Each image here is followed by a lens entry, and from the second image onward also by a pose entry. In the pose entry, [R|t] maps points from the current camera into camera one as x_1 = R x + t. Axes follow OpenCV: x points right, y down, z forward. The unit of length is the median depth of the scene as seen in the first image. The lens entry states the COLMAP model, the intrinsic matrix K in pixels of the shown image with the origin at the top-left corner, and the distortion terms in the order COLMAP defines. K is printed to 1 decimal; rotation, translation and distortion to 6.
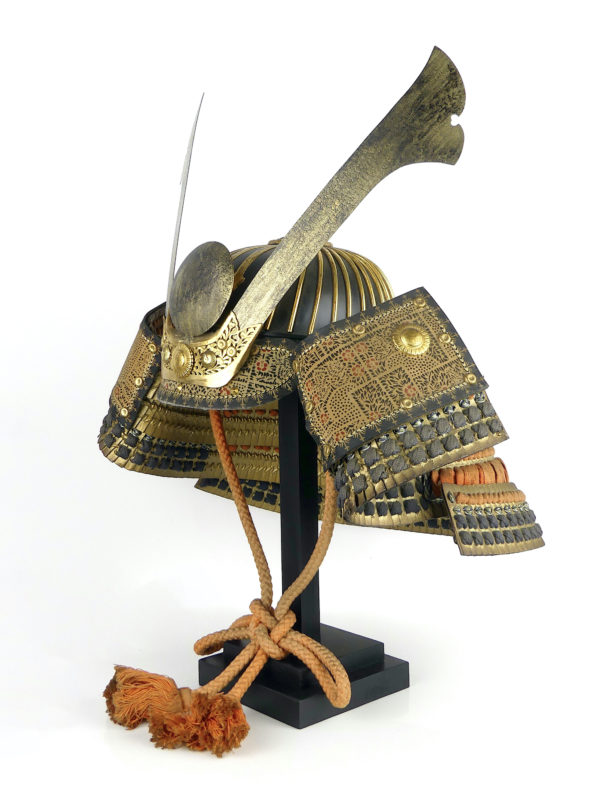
lens RADIAL K [[974.1, 0, 300.0], [0, 974.1, 400.0], [0, 0, 1]] dist [-0.013739, -0.012040]
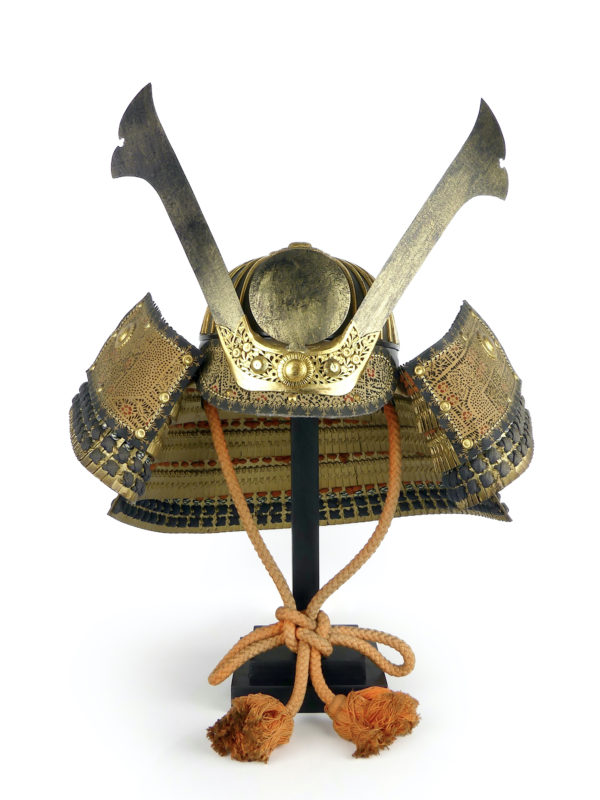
lens RADIAL K [[918.9, 0, 300.0], [0, 918.9, 400.0], [0, 0, 1]] dist [-0.000147, 0.002304]
pose [[0.678422, -0.058176, 0.732366, -0.815019], [0.062381, 0.997821, 0.021477, -0.031278], [-0.732020, 0.031115, 0.680573, 0.387218]]
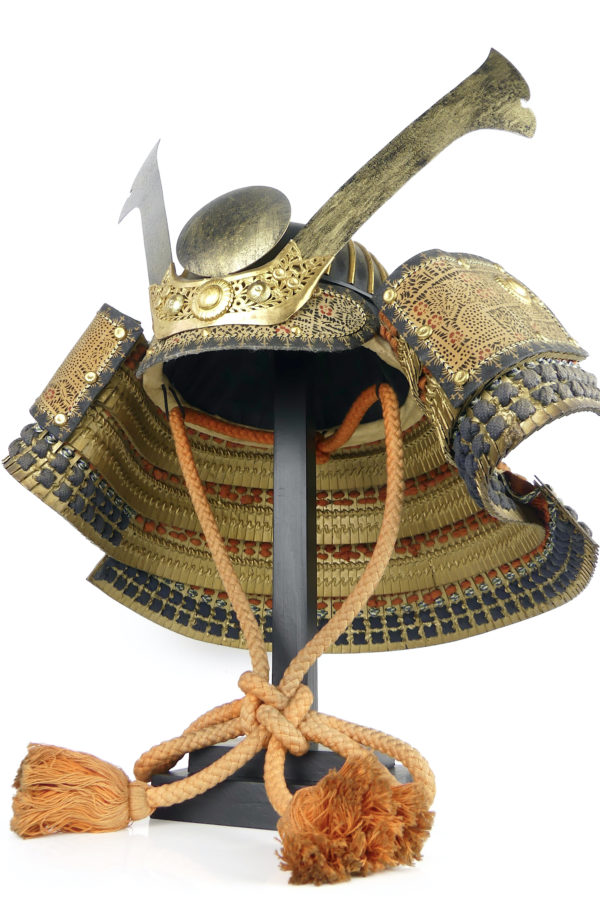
lens RADIAL K [[750.4, 0, 279.6], [0, 750.4, 449.2], [0, 0, 1]] dist [-0.000384, -0.004587]
pose [[0.910747, 0.135797, 0.389998, -0.292157], [0.019480, 0.929210, -0.369040, 0.289294], [-0.412505, 0.343699, 0.843630, 0.549044]]
